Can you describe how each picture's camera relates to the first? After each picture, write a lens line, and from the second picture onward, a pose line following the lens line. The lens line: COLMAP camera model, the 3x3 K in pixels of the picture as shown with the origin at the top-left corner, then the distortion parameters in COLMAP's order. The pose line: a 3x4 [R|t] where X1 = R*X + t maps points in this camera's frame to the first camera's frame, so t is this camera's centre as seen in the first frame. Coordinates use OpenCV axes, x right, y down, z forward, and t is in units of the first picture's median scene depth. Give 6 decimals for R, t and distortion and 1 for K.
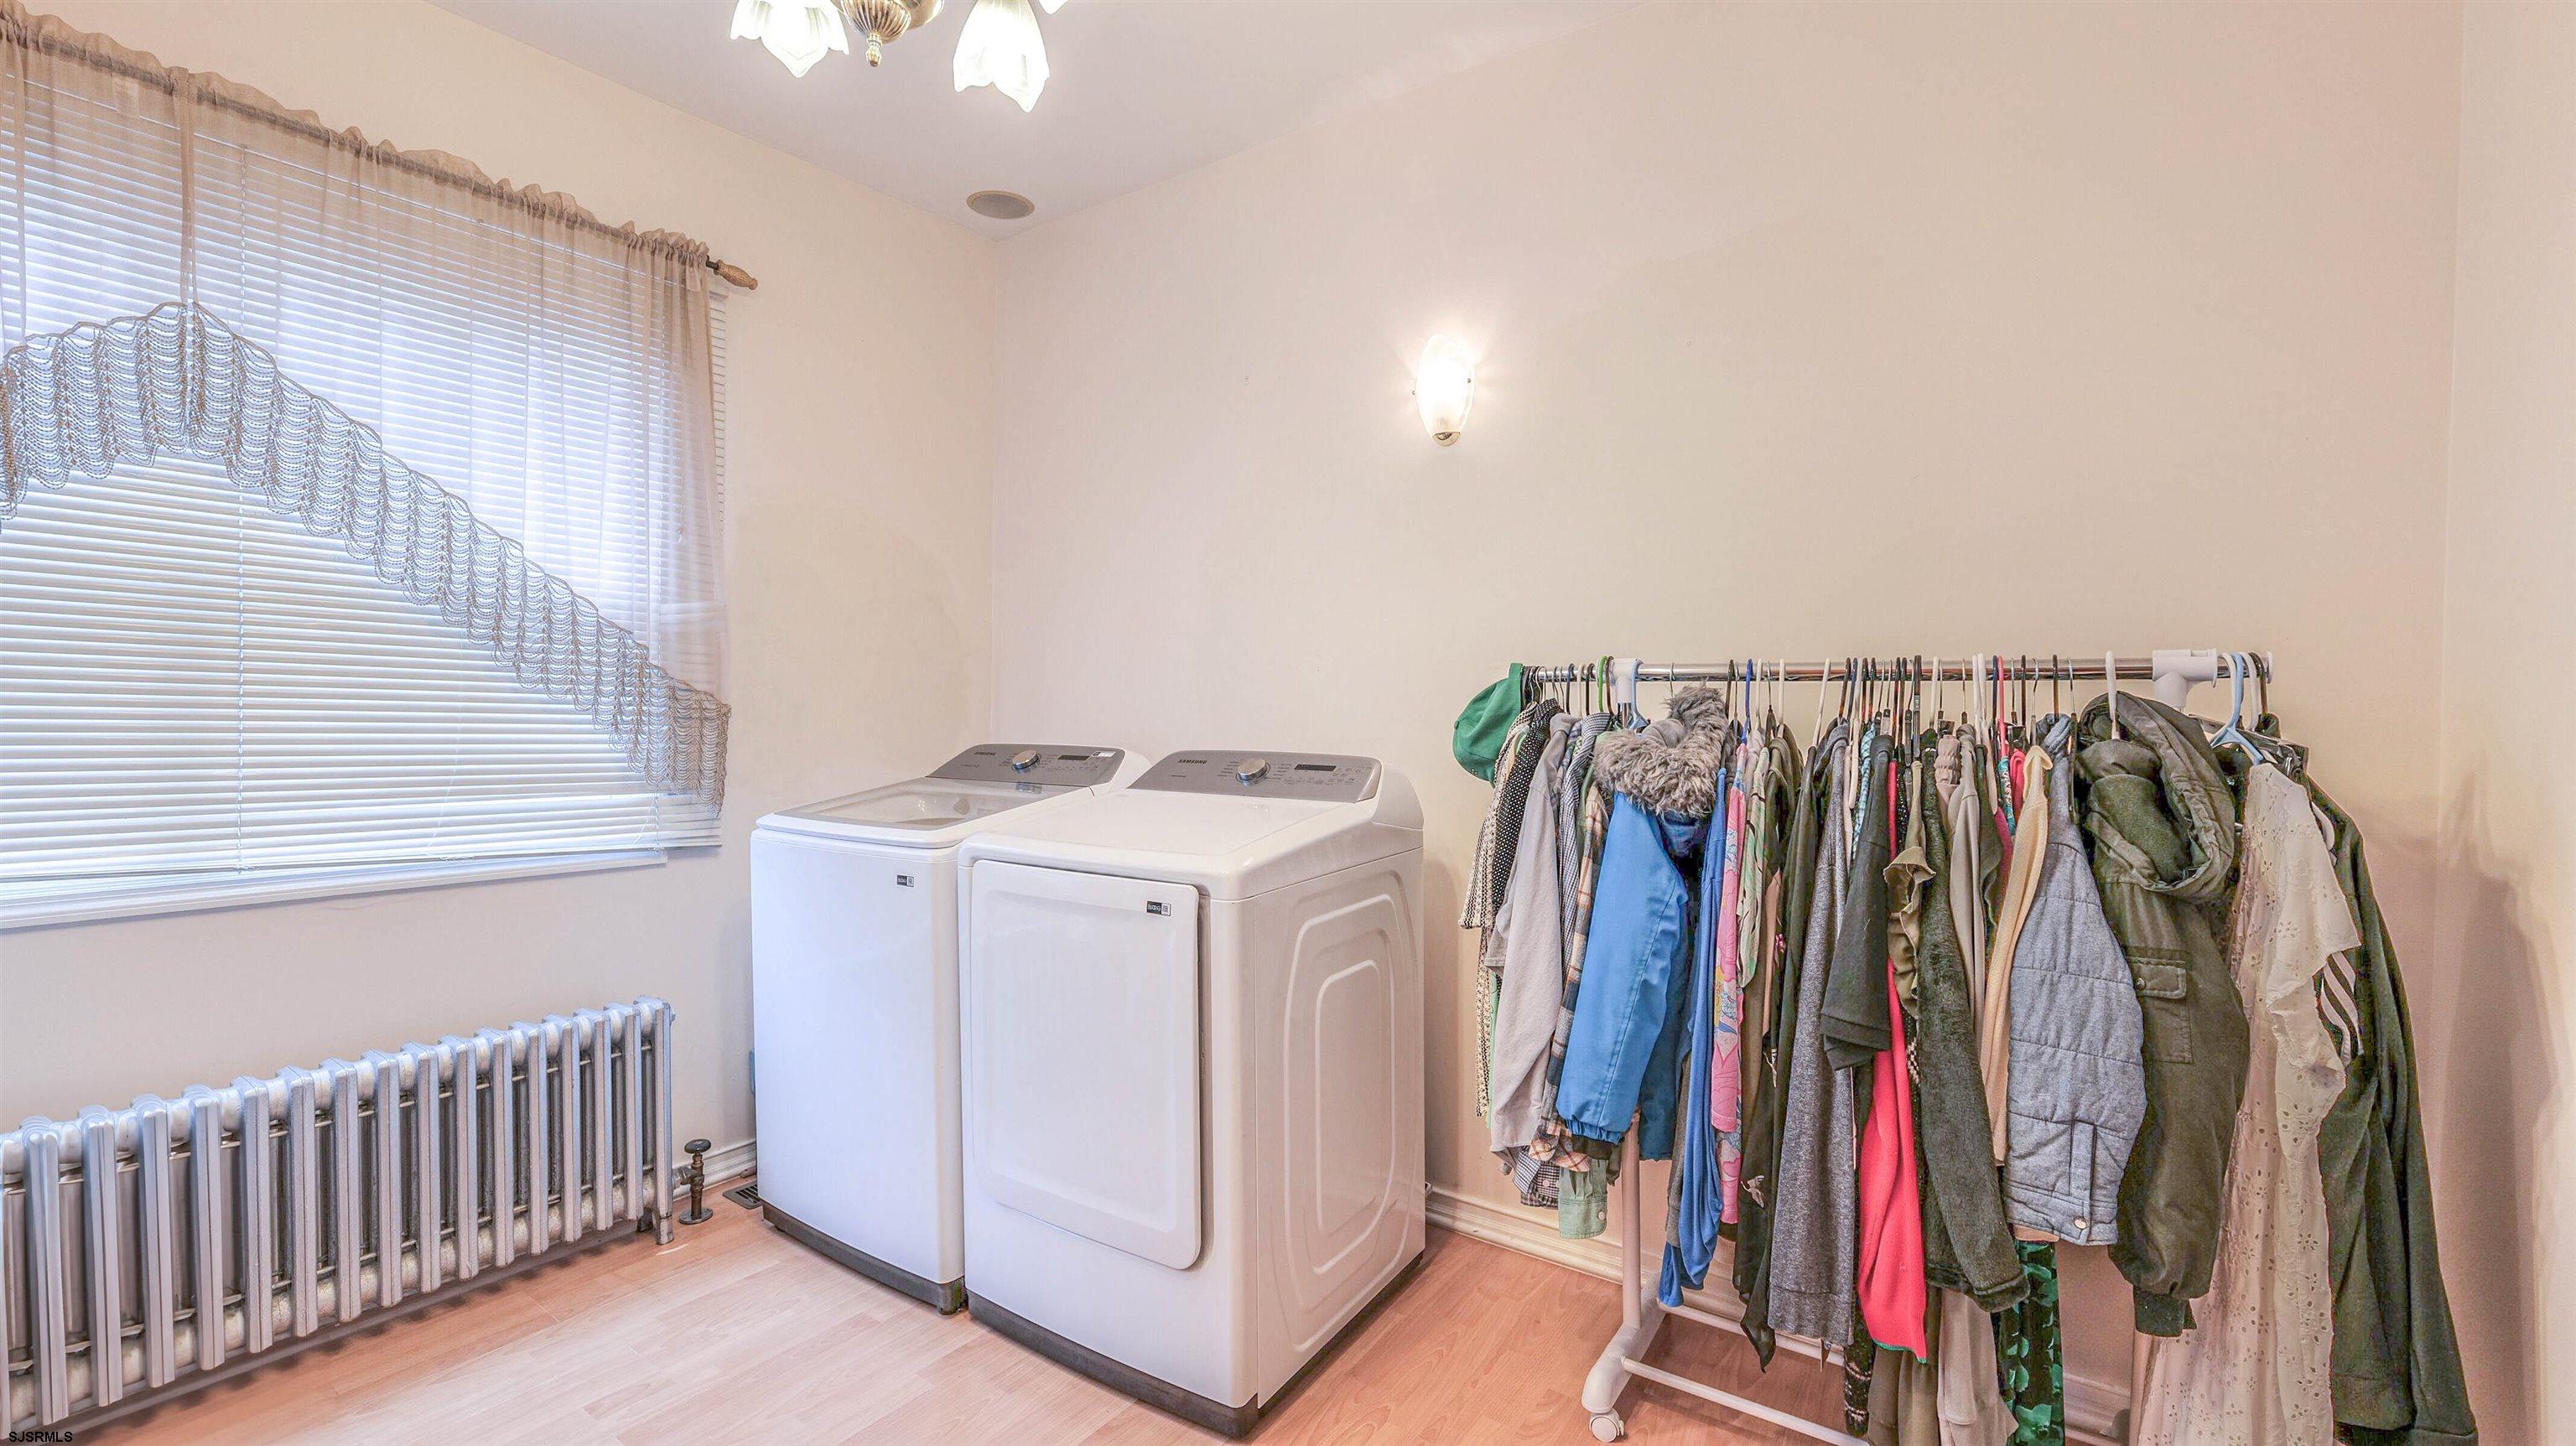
lens RADIAL K [[1097.5, 0, 1288.0], [0, 1097.5, 721.0], [0, 0, 1]] dist [-0.010132, 0.000258]
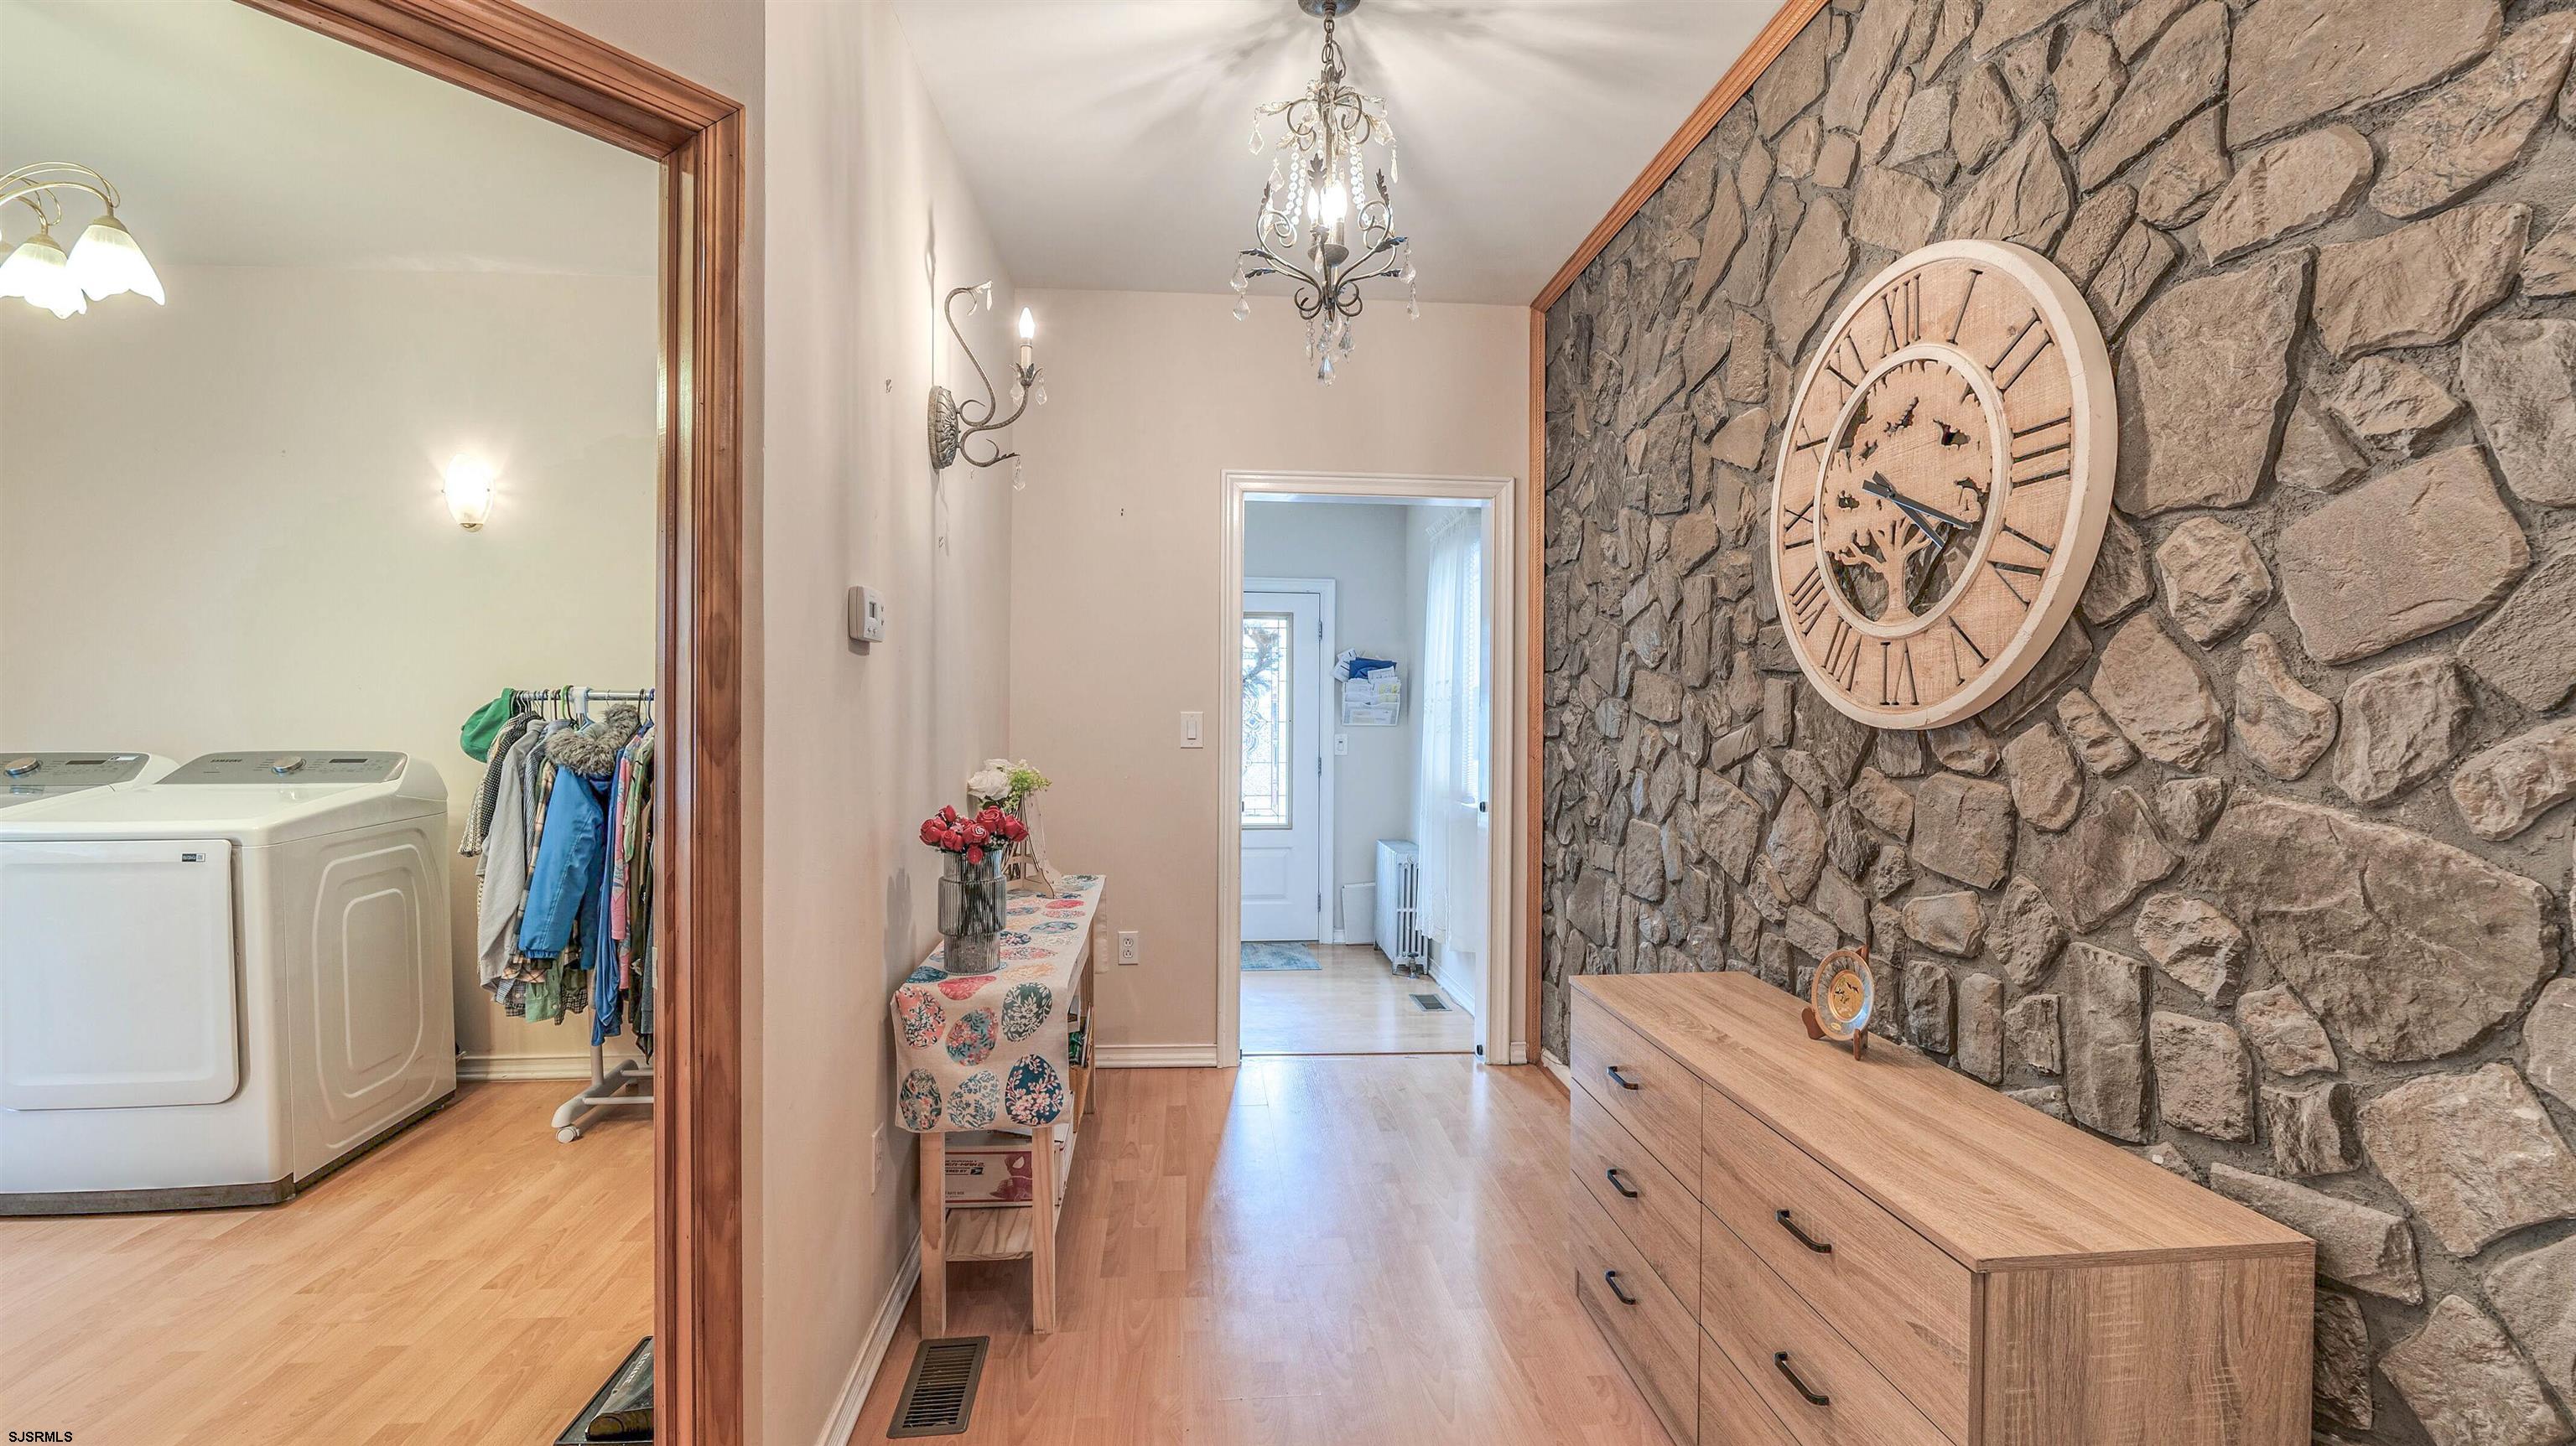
lens RADIAL K [[1050.3, 0, 1281.7], [0, 1050.3, 718.0], [0, 0, 1]] dist [-0.010836, 0.000263]
pose [[0.763618, -0.011997, 0.645557, 0.095180], [0.013916, 0.999901, 0.002121, 0.002891], [-0.645518, 0.007364, 0.763709, -0.961510]]
